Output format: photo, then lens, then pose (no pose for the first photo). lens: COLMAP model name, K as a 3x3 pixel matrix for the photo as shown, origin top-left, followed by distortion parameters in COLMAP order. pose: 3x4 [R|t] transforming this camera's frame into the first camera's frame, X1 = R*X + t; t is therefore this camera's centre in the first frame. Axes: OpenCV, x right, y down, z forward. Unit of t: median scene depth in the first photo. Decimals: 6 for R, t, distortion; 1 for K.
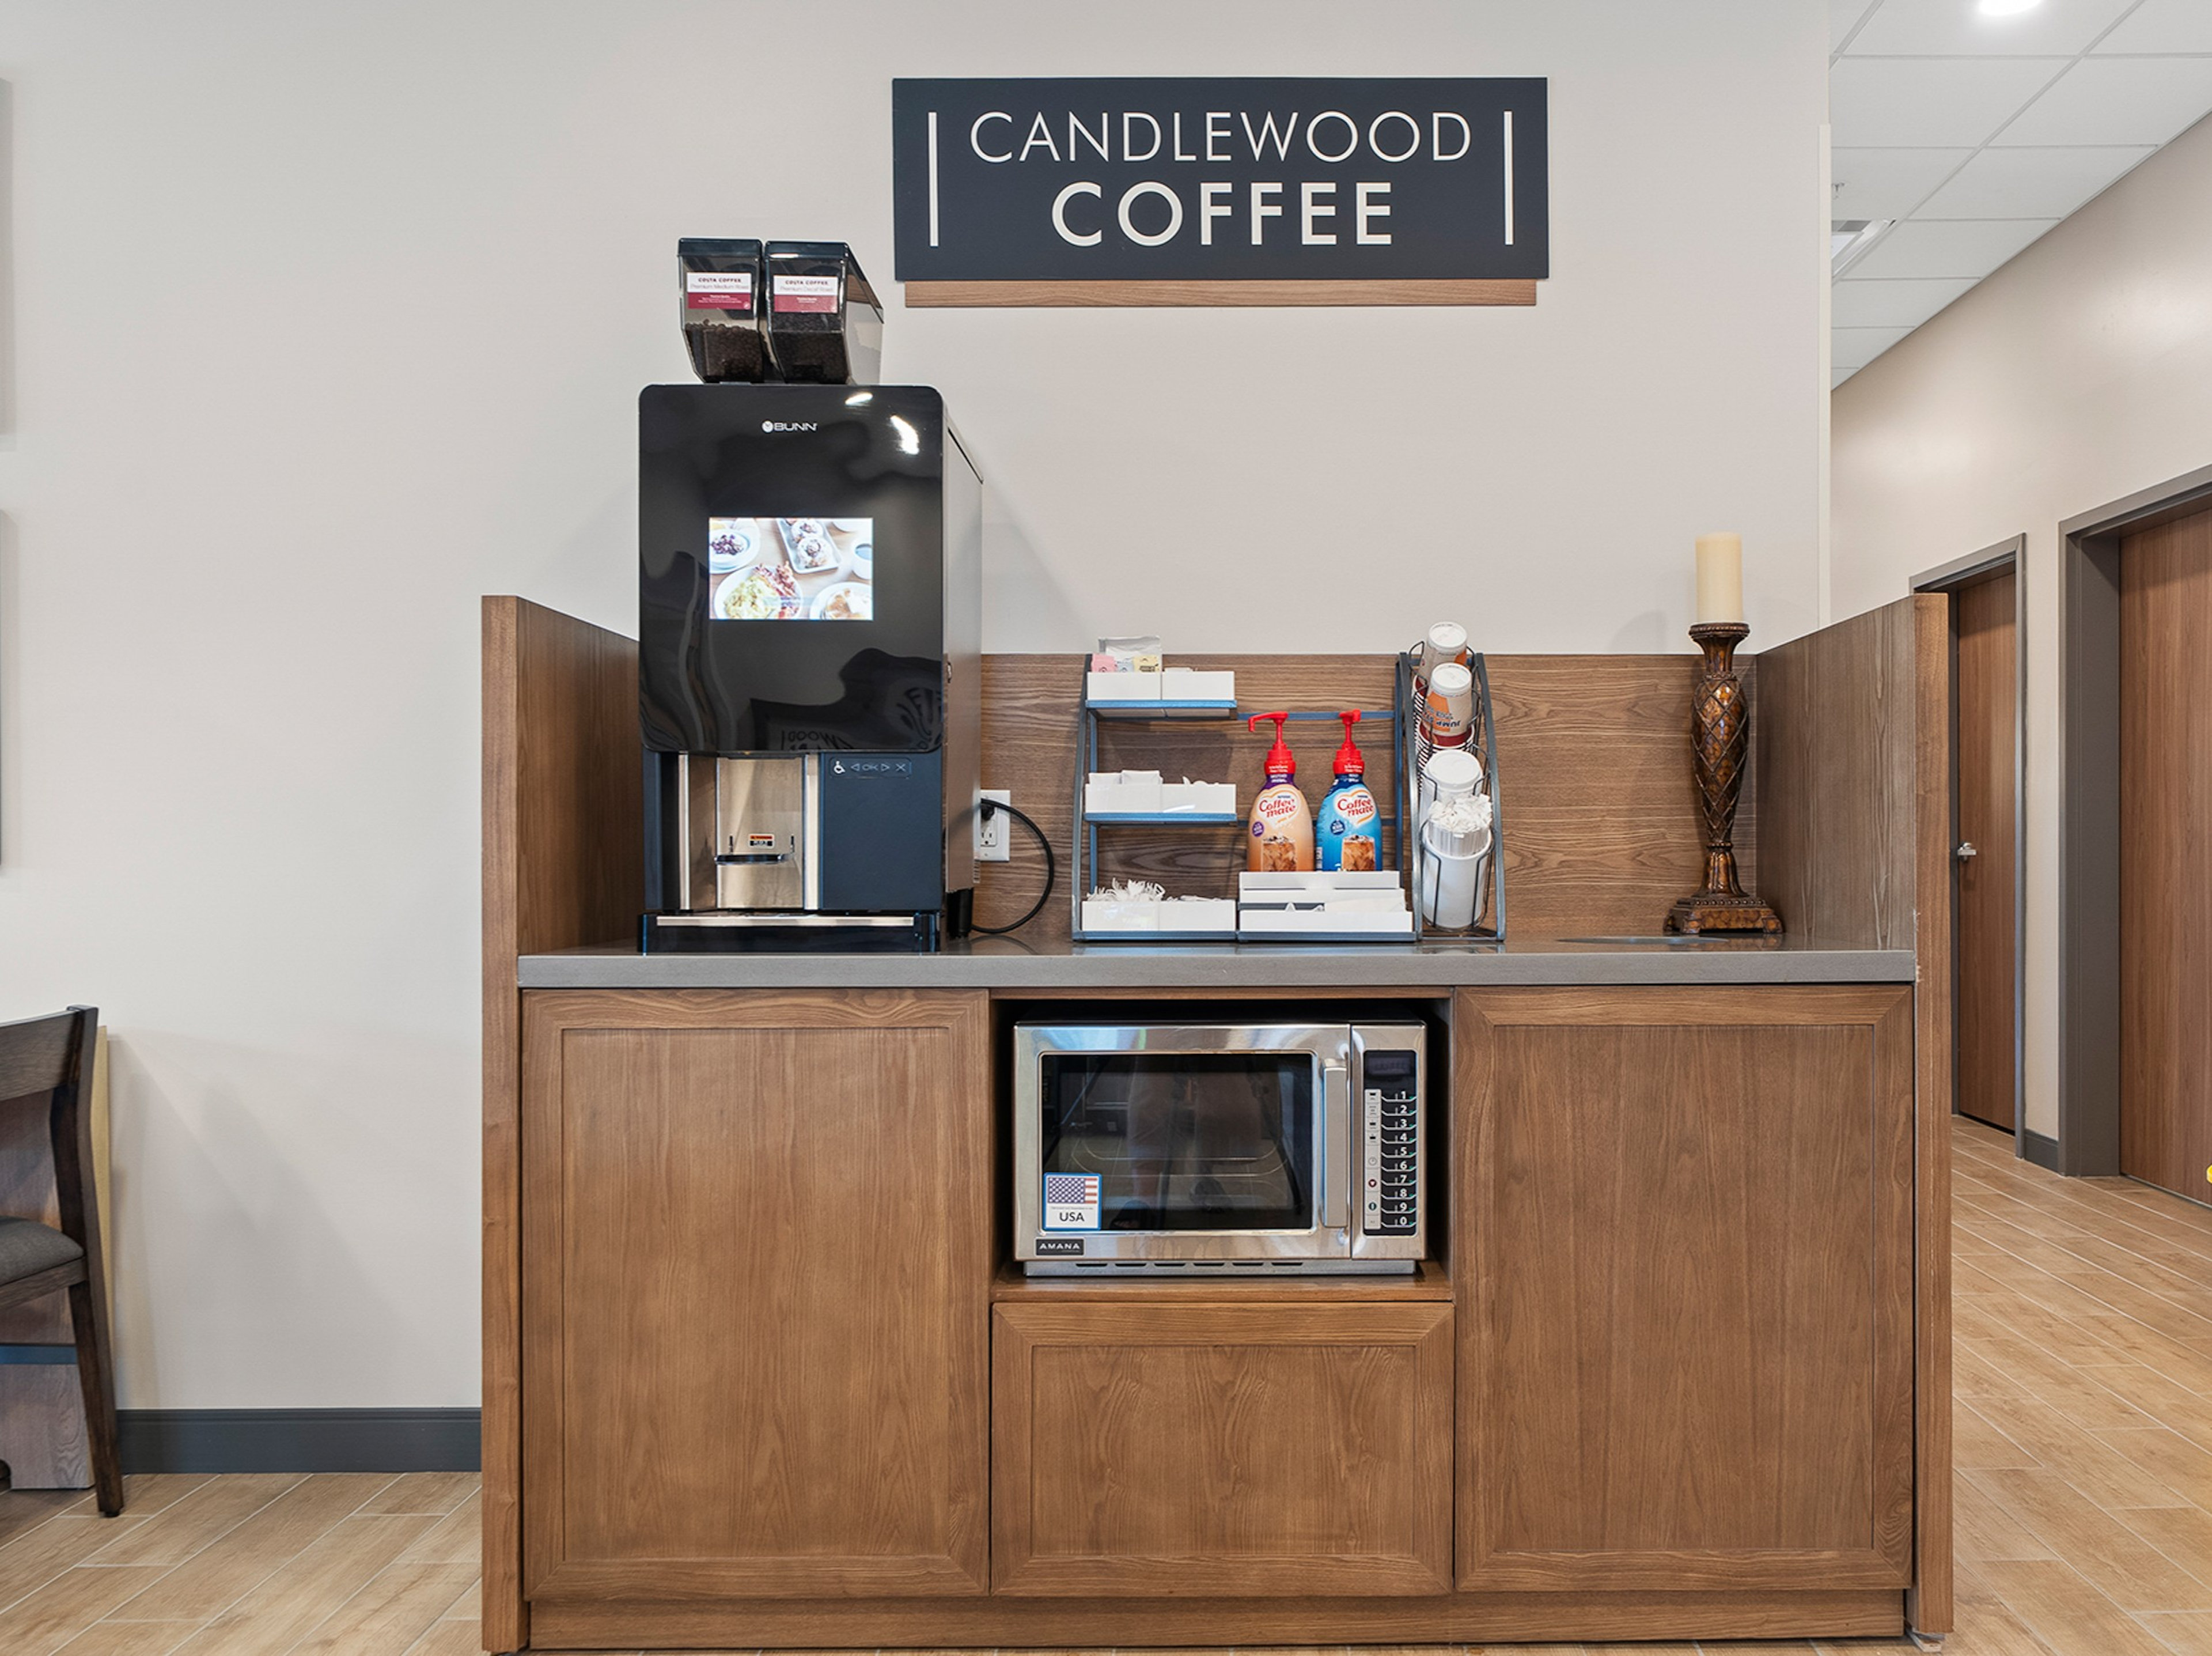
lens RADIAL K [[1872.5, 0, 1241.8], [0, 1872.5, 851.5], [0, 0, 1]] dist [0.002981, -0.001444]
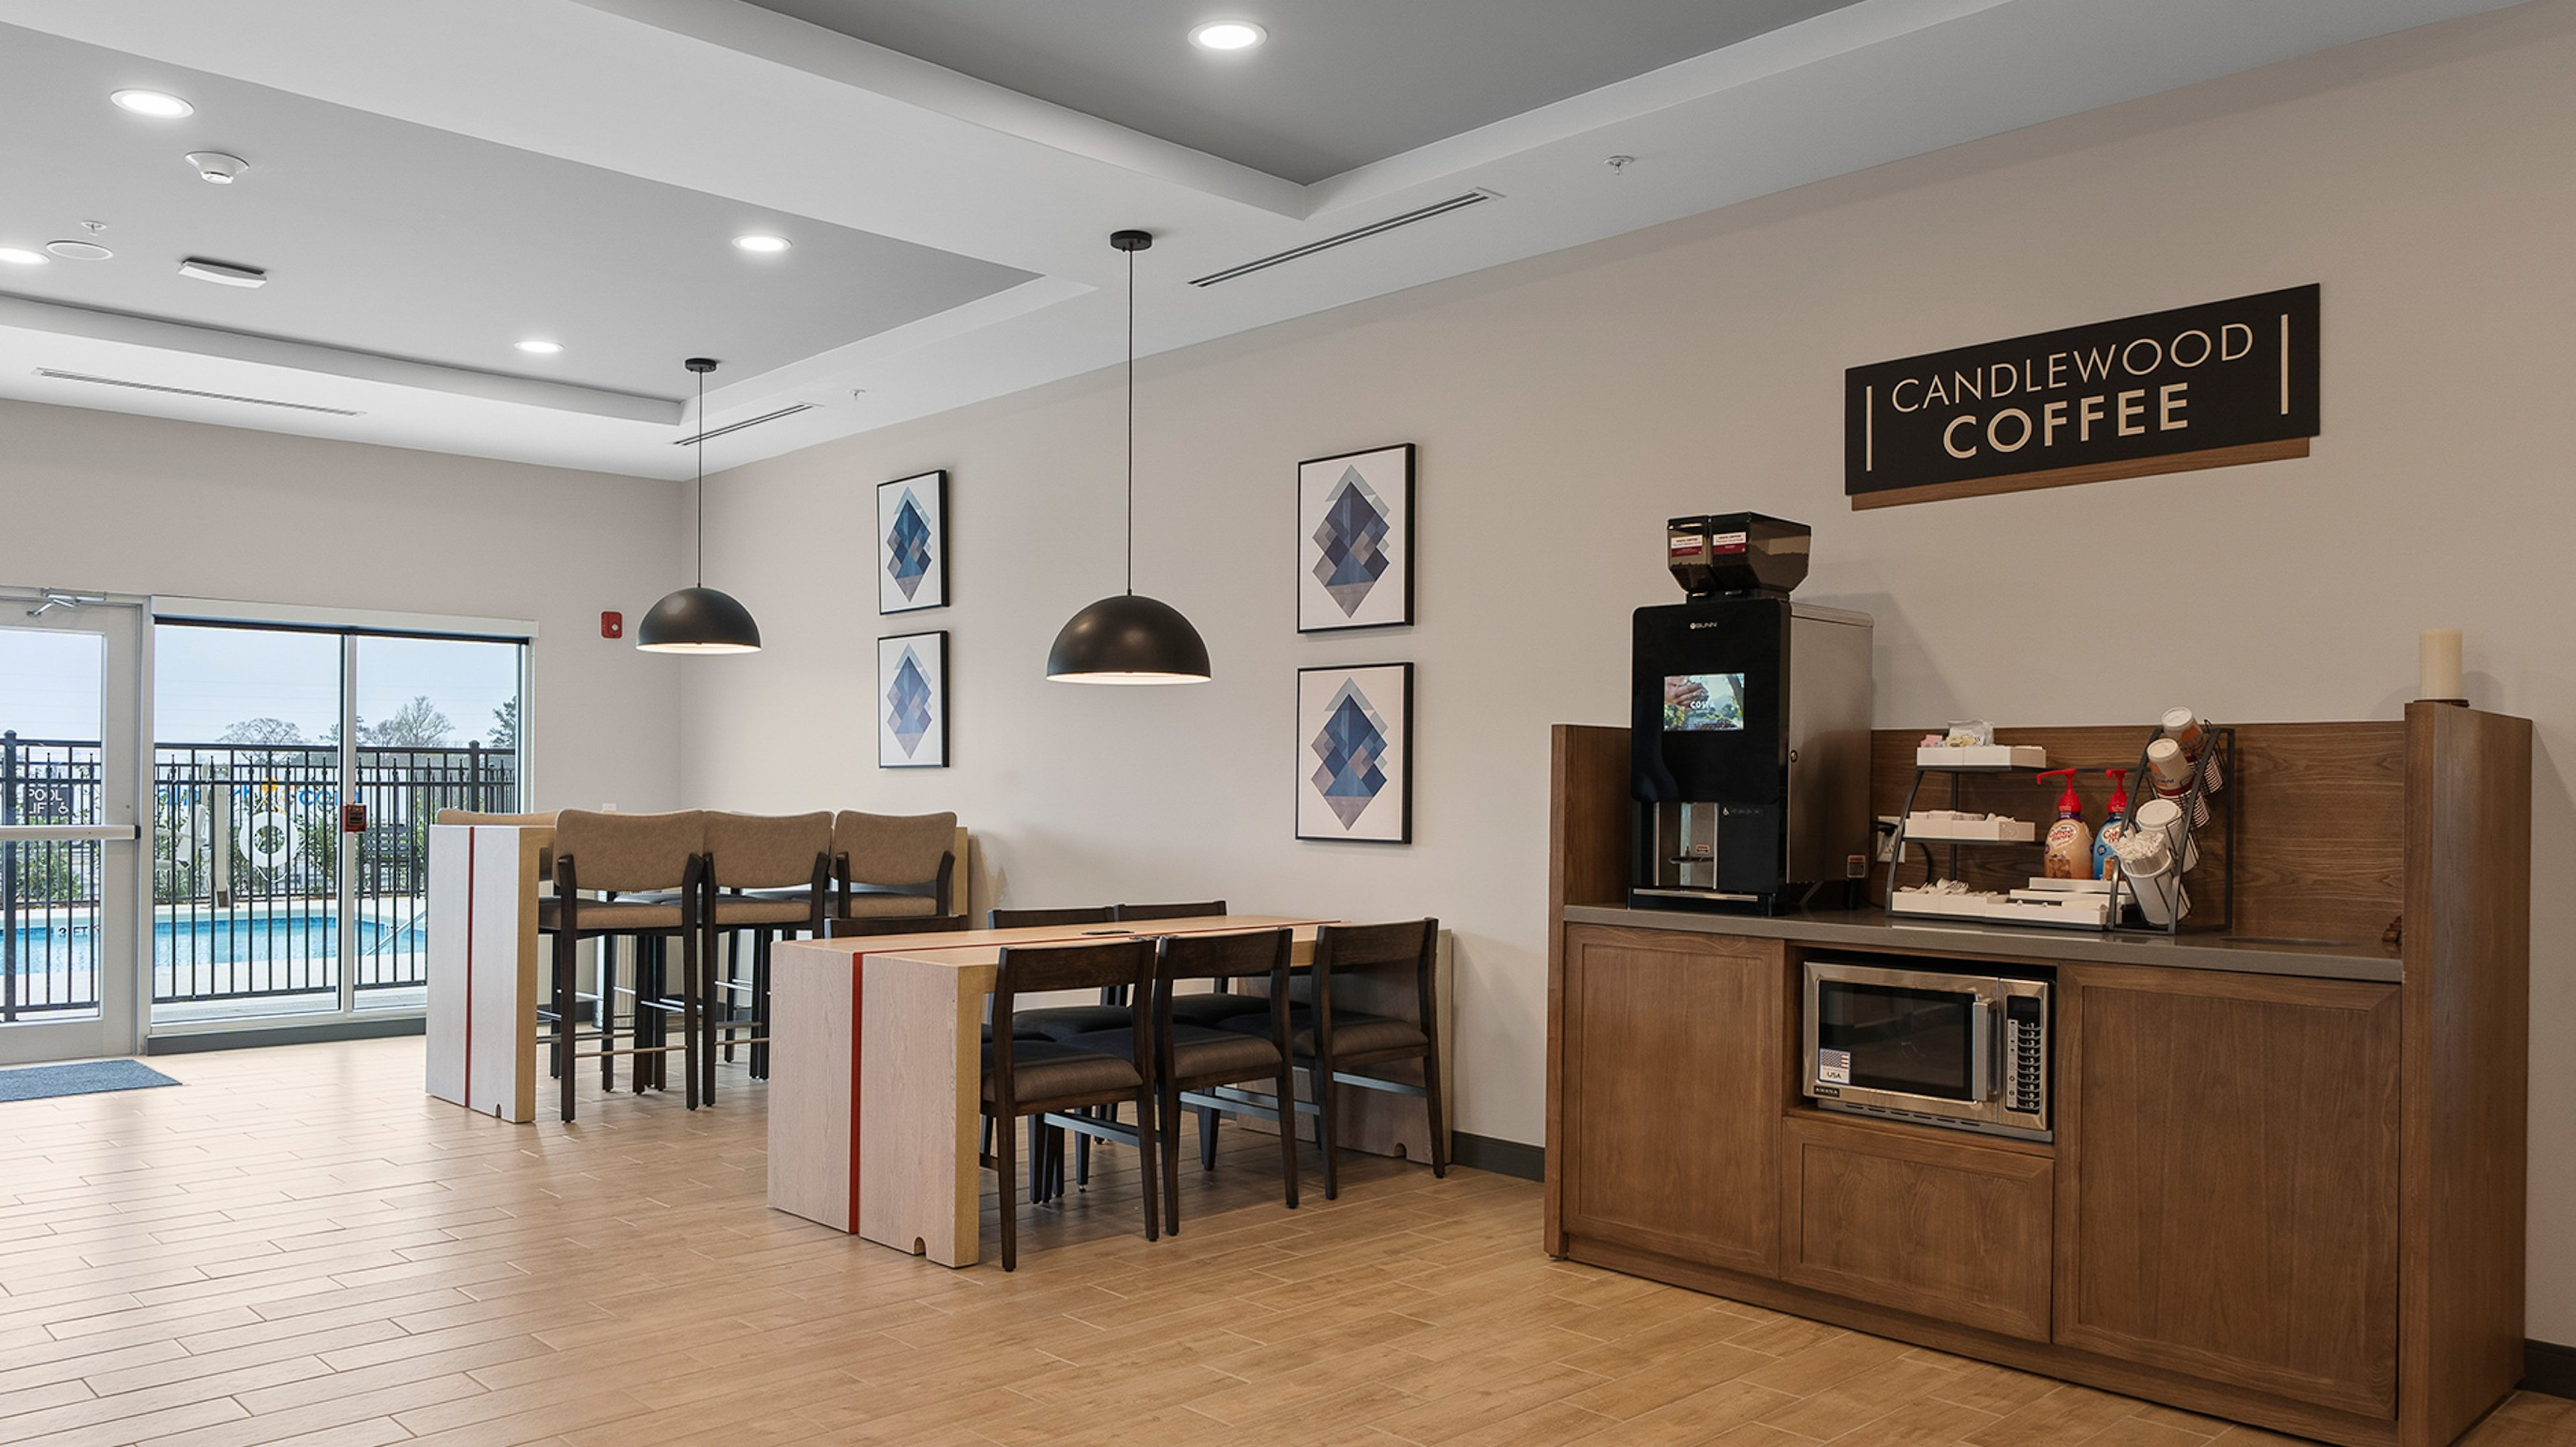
lens RADIAL K [[1786.8, 0, 1175.6], [0, 1786.8, 784.1], [0, 0, 1]] dist [0.001788, -0.008578]
pose [[0.662306, 0.007822, -0.749193, 0.726814], [-0.015974, 0.999866, -0.003683, -0.056103], [0.749063, 0.014407, 0.662342, -0.539863]]
